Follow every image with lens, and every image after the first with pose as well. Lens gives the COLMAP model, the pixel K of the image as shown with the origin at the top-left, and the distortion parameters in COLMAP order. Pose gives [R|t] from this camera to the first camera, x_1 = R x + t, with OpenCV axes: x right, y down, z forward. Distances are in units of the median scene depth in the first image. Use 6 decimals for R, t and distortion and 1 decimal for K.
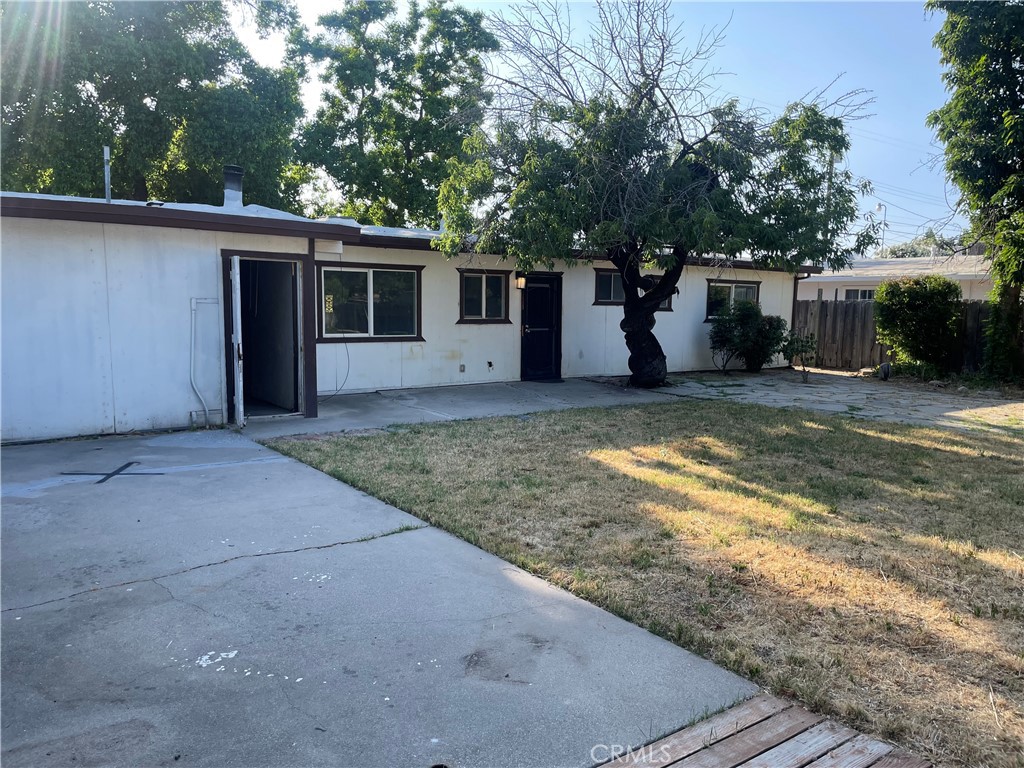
lens RADIAL K [[780.4, 0, 512.2], [0, 780.4, 385.4], [0, 0, 1]] dist [0.076013, -0.108548]
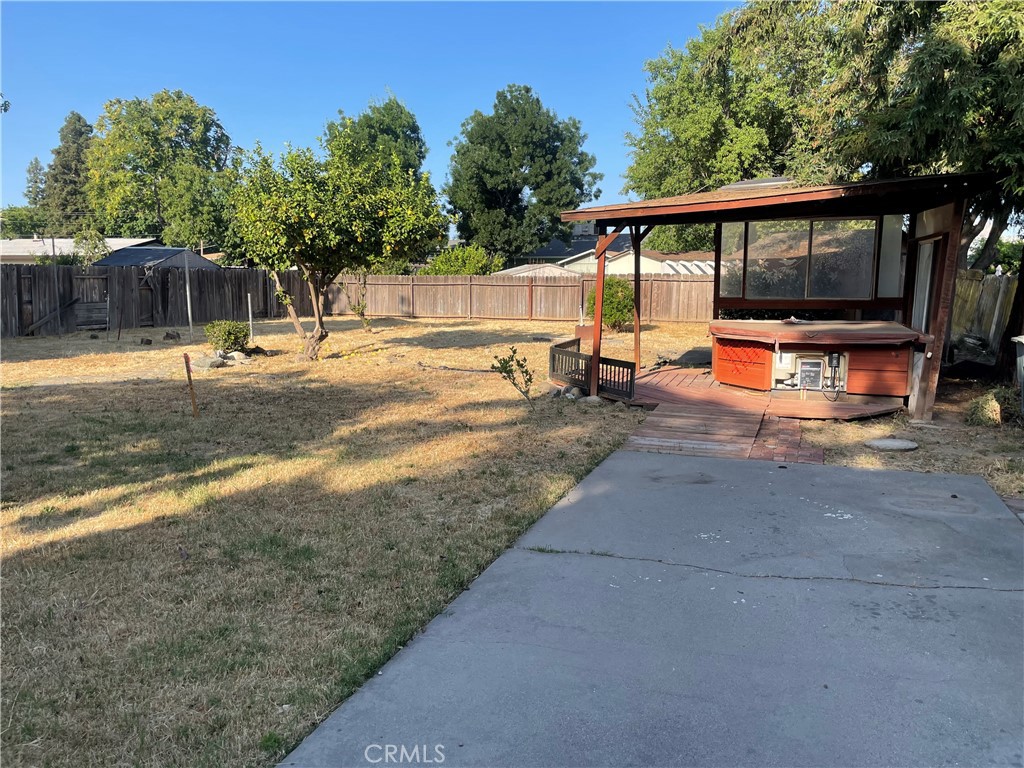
lens RADIAL K [[780.4, 0, 515.3], [0, 780.4, 386.8], [0, 0, 1]] dist [0.076013, -0.108548]
pose [[-0.560411, -0.140140, 0.816272, -1.005763], [0.072882, 0.973412, 0.217156, -0.220536], [-0.825002, 0.181188, -0.535297, 1.867860]]
